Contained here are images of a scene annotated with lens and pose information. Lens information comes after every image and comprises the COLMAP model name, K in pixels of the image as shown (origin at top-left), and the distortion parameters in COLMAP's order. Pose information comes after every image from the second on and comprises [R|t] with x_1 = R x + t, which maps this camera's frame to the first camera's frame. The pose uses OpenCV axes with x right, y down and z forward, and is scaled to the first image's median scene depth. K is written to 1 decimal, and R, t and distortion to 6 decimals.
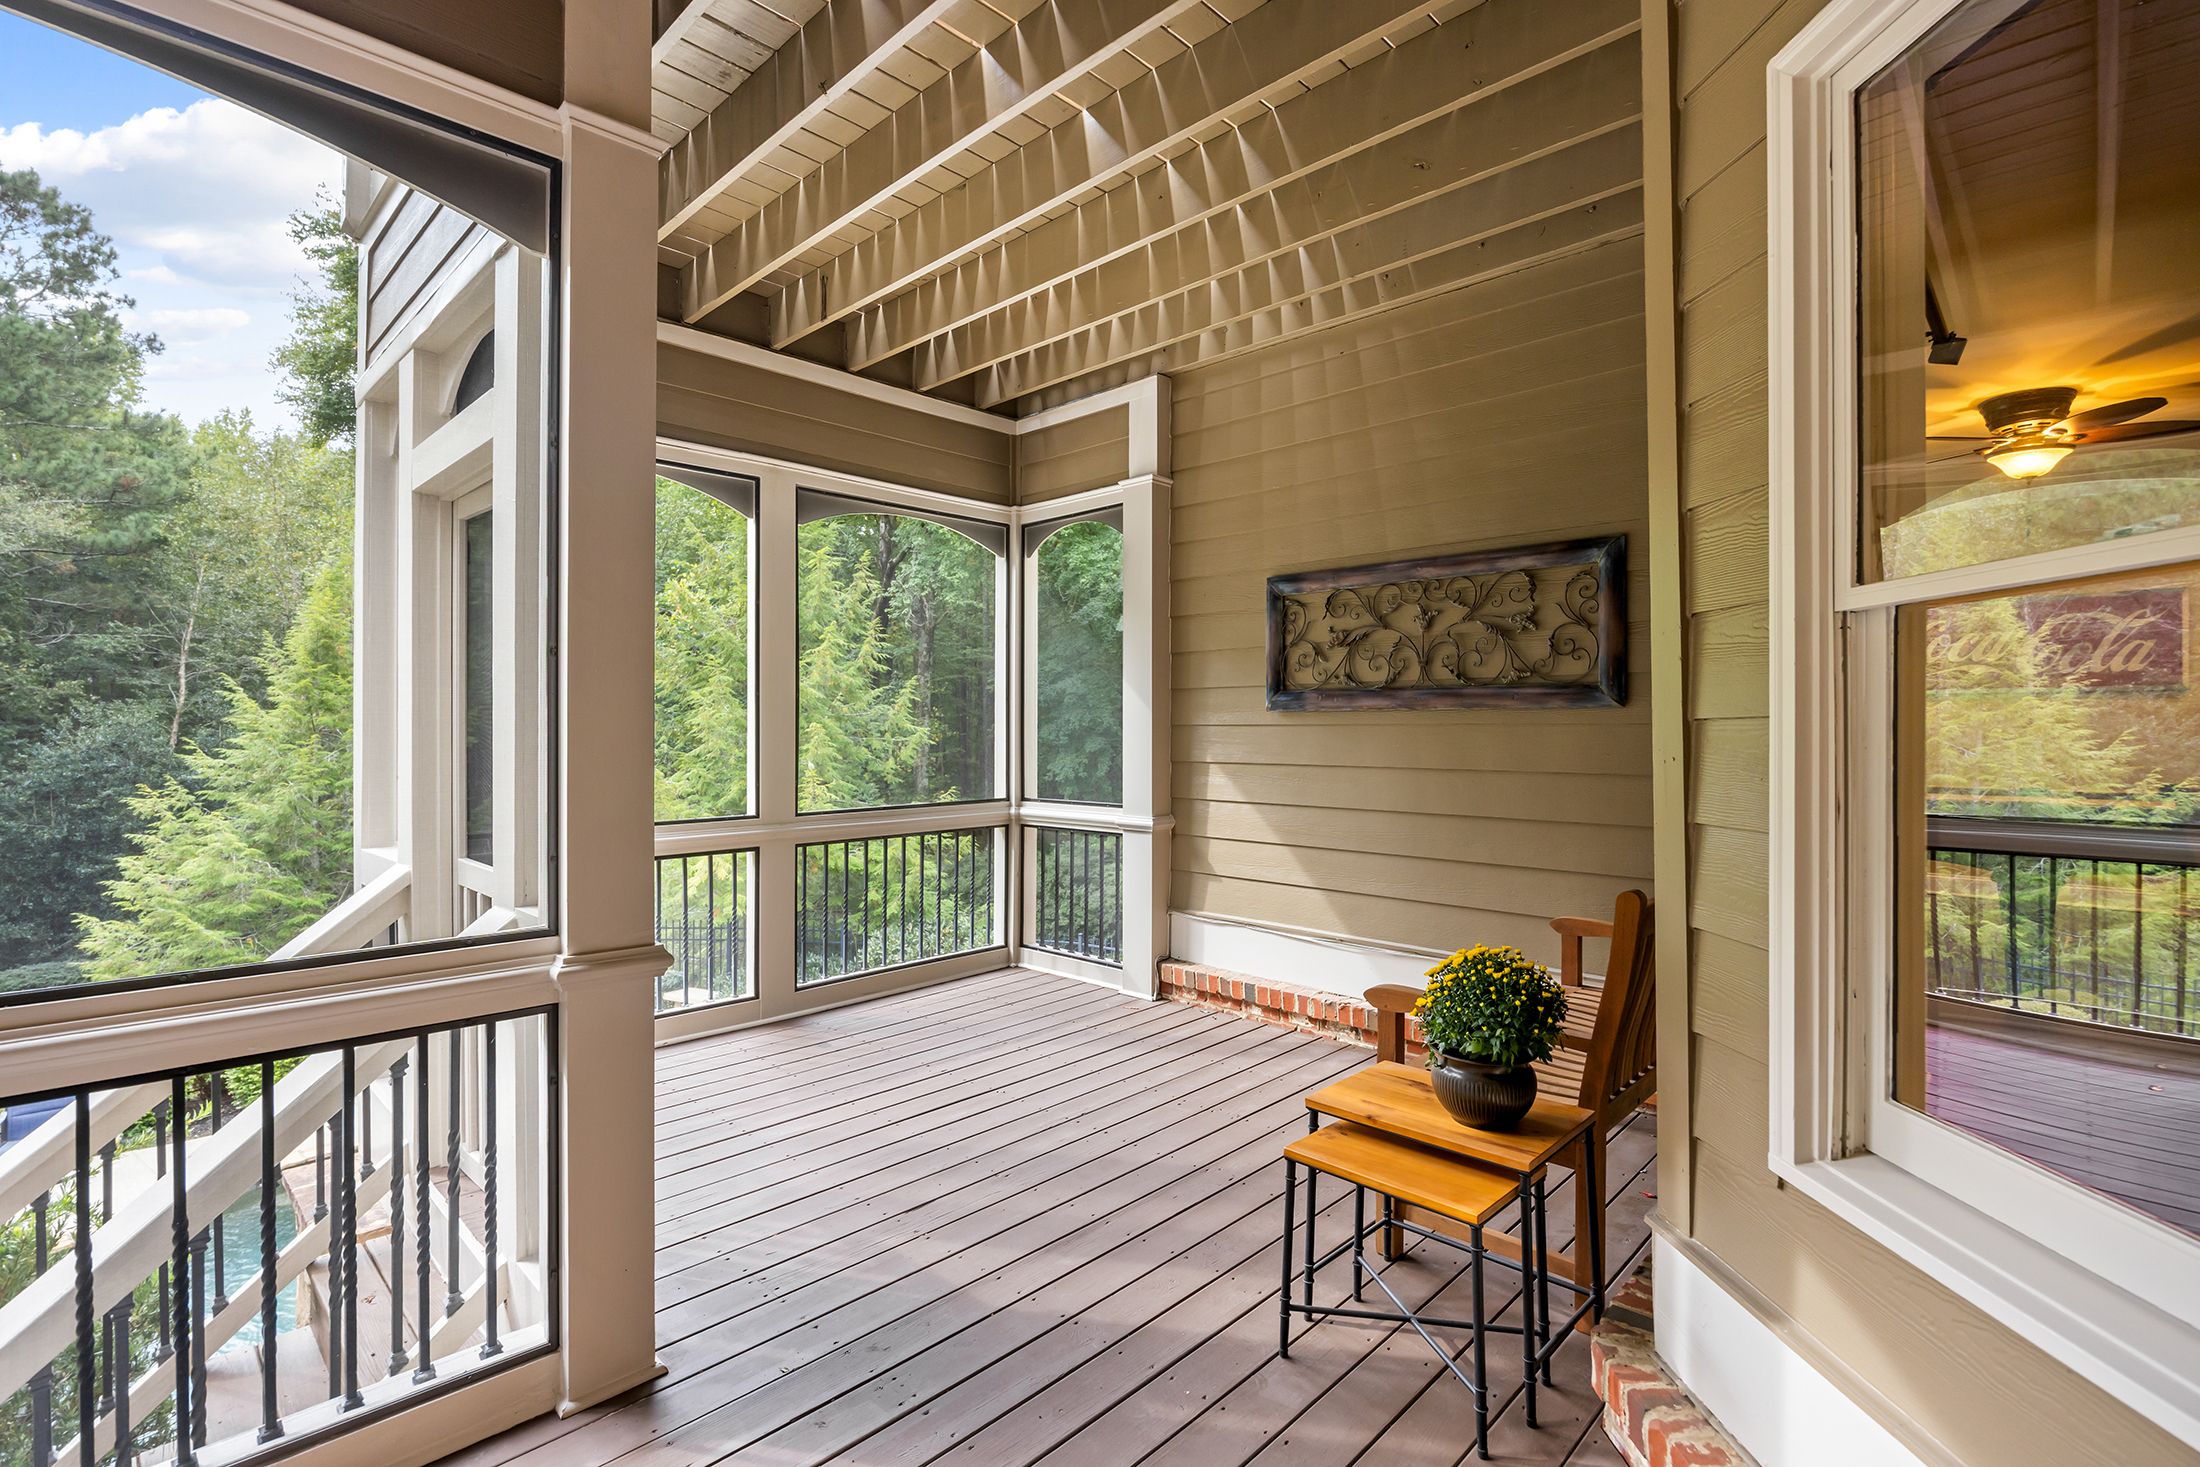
lens RADIAL K [[1012.0, 0, 1107.1], [0, 1012.0, 724.9], [0, 0, 1]] dist [-0.001351, 0.000294]
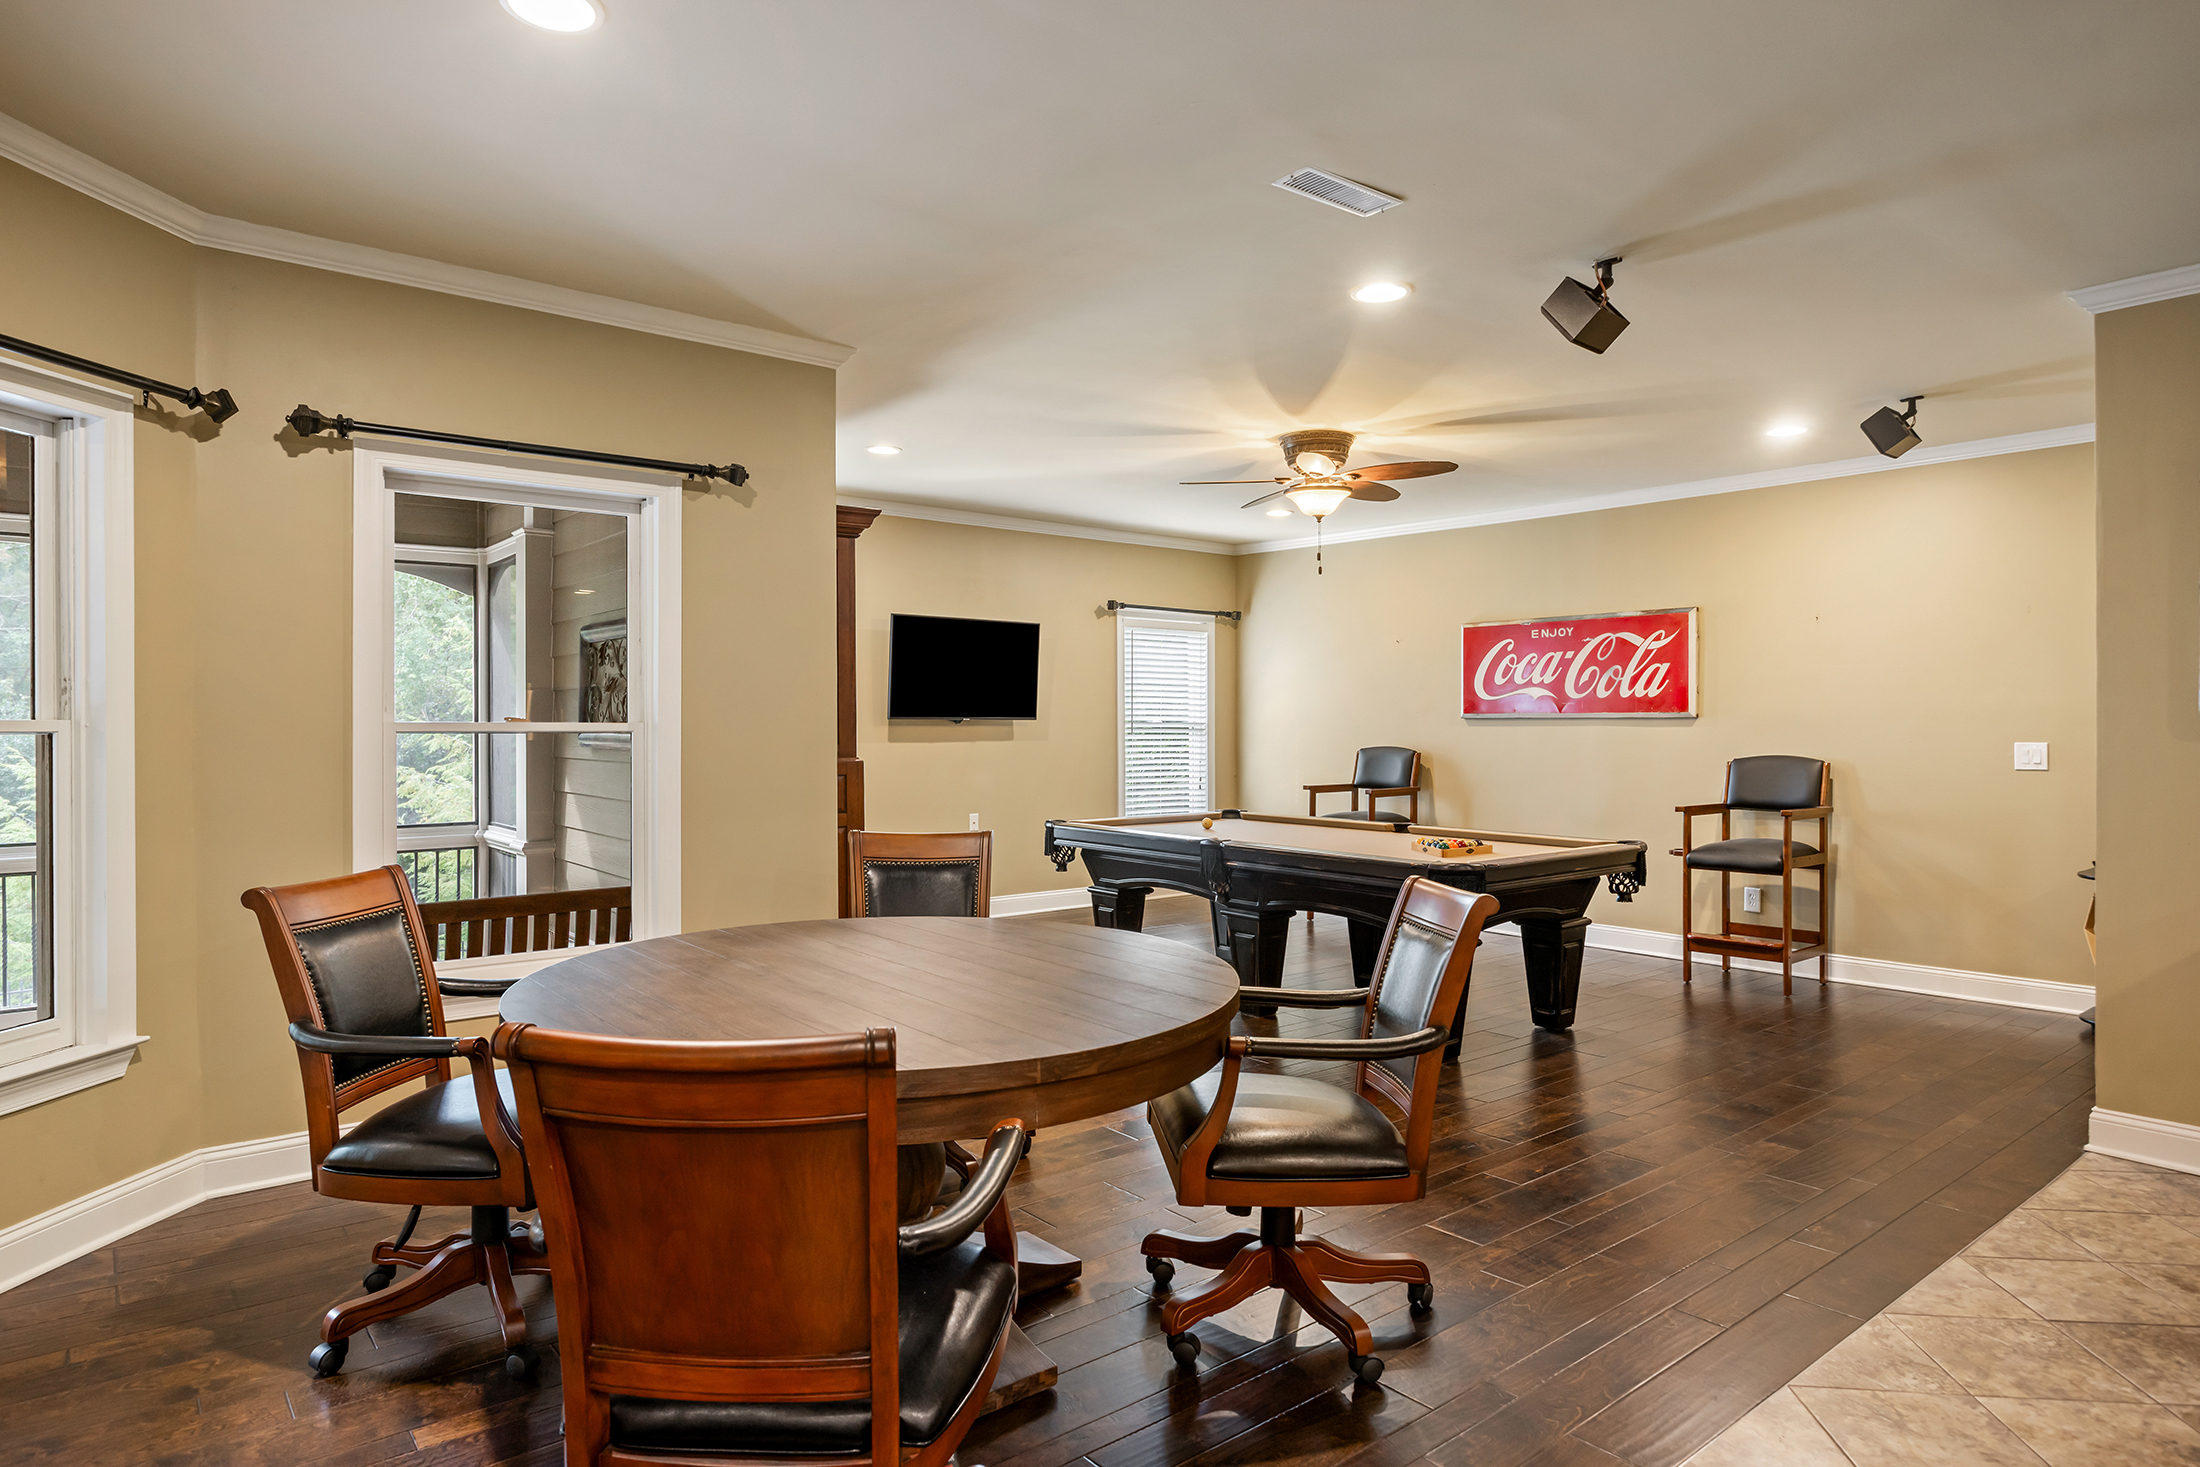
lens RADIAL K [[1277.4, 0, 1101.9], [0, 1277.4, 731.1], [0, 0, 1]] dist [0.000927, 0.000262]
pose [[0.993900, -0.000170, -0.110281, 0.640407], [0.000954, 0.999975, 0.007057, -0.029233], [0.110277, -0.007119, 0.993875, -0.241444]]
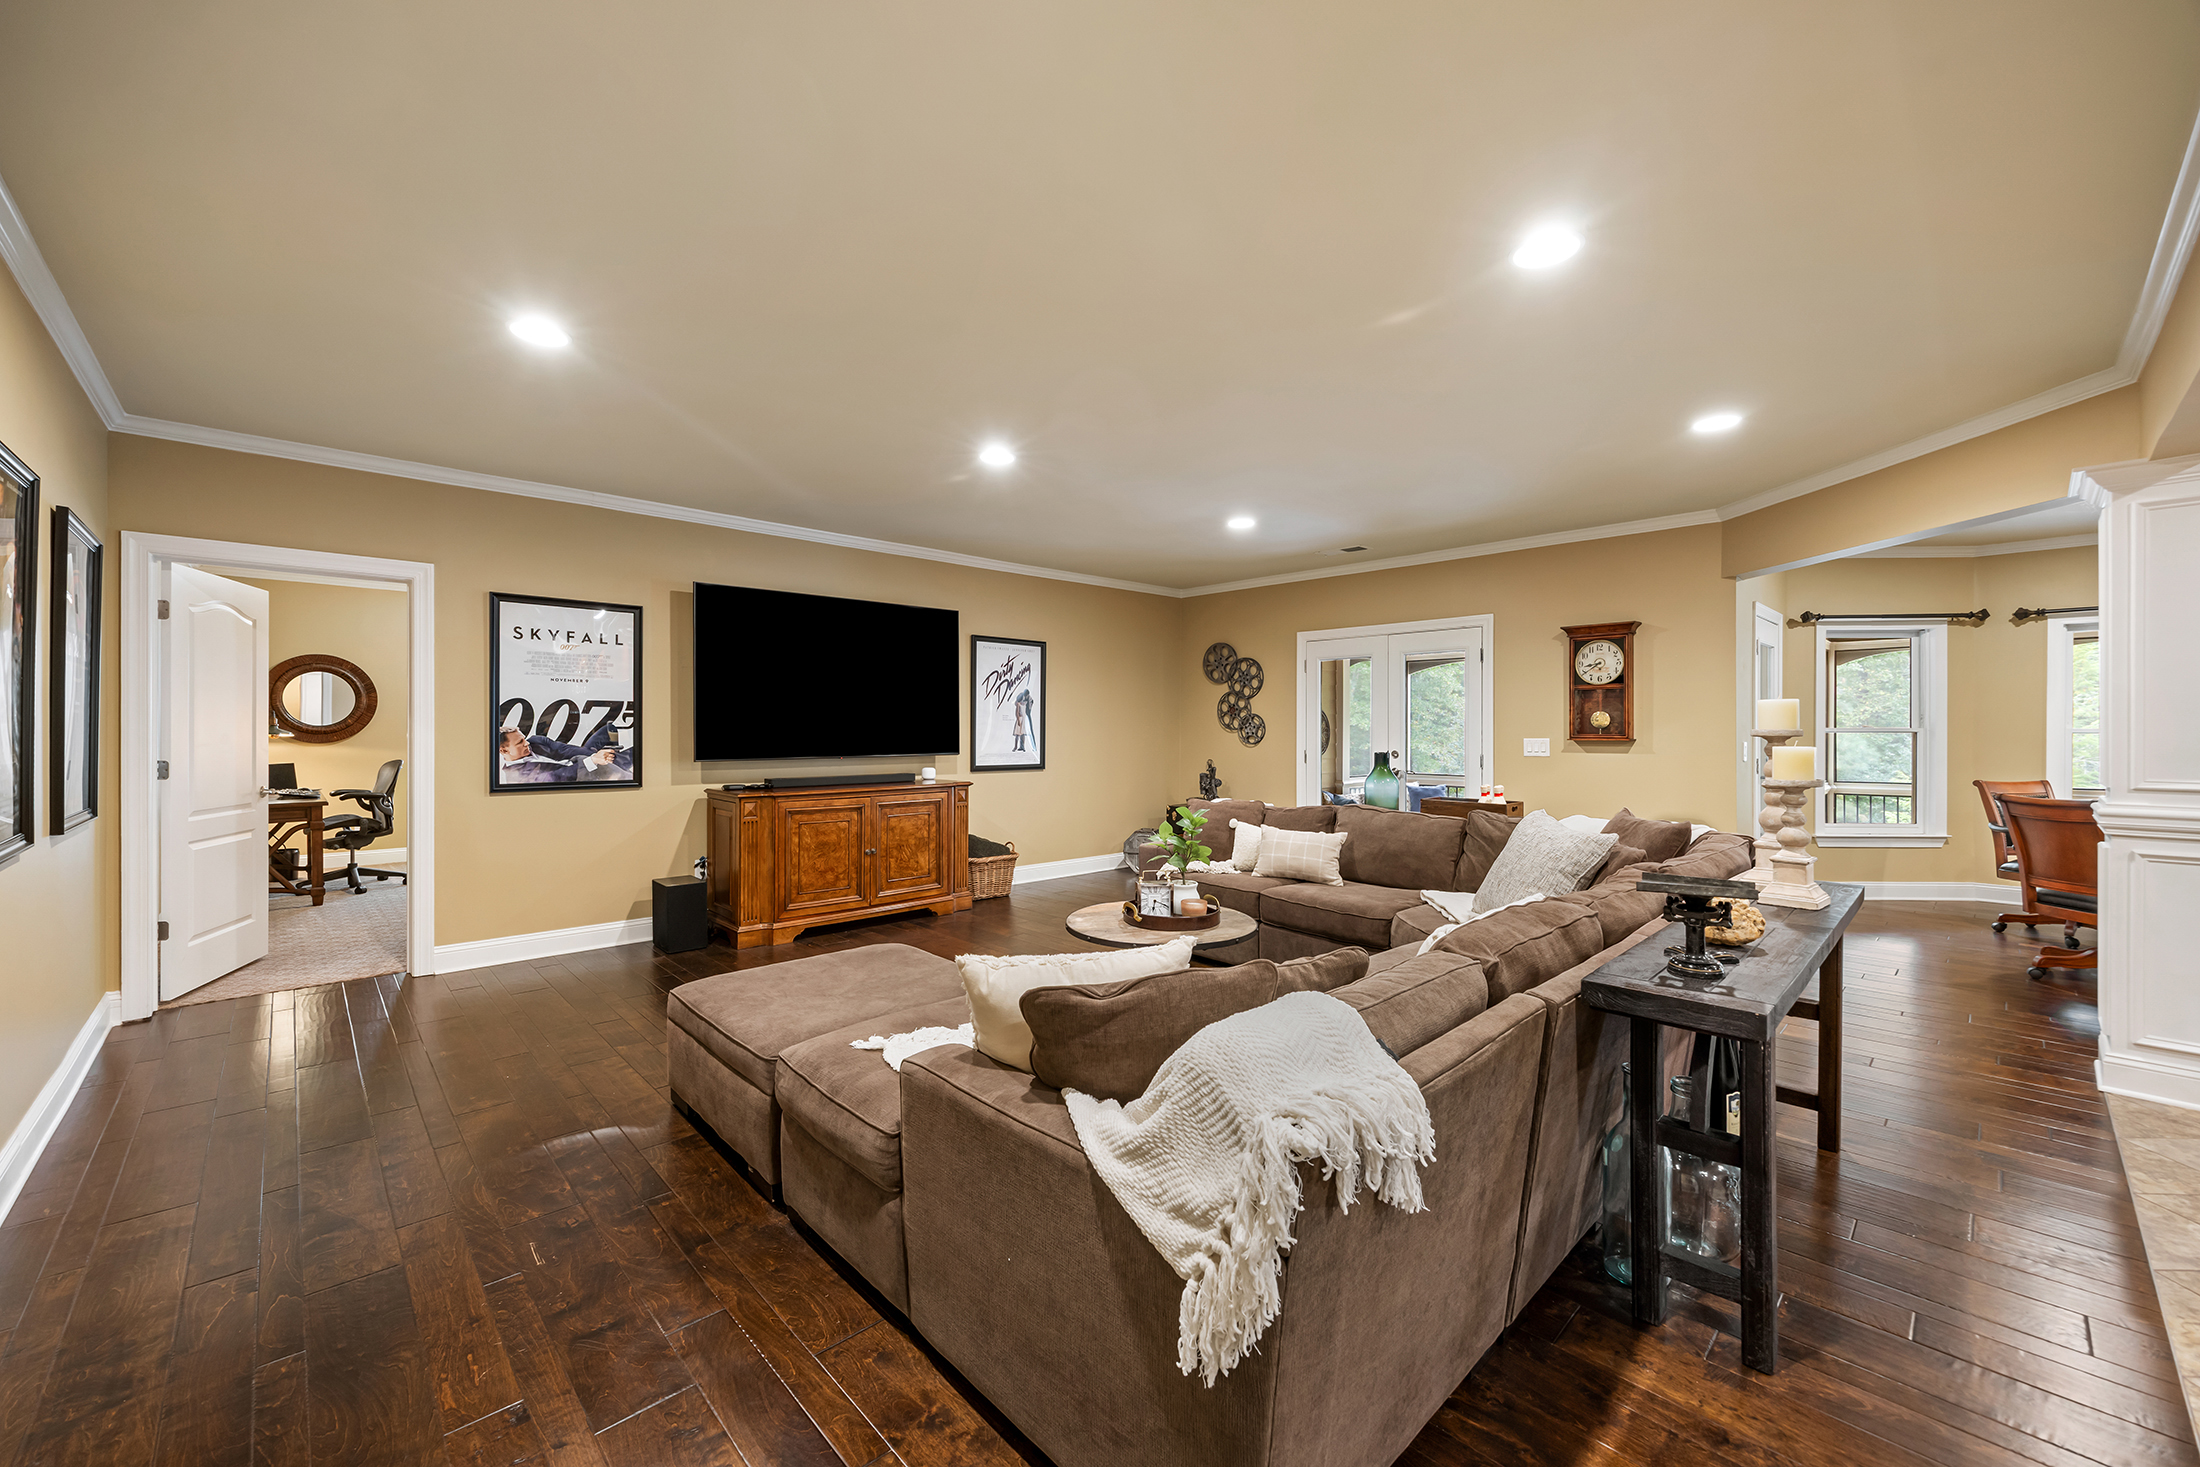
lens RADIAL K [[851.6, 0, 1093.8], [0, 851.6, 731.2], [0, 0, 1]] dist [0.005707, -0.000547]
pose [[-0.033470, -0.002457, -0.999437, 1.274605], [0.000123, 0.999997, -0.002462, -0.023509], [0.999440, -0.000206, -0.033470, -0.775604]]
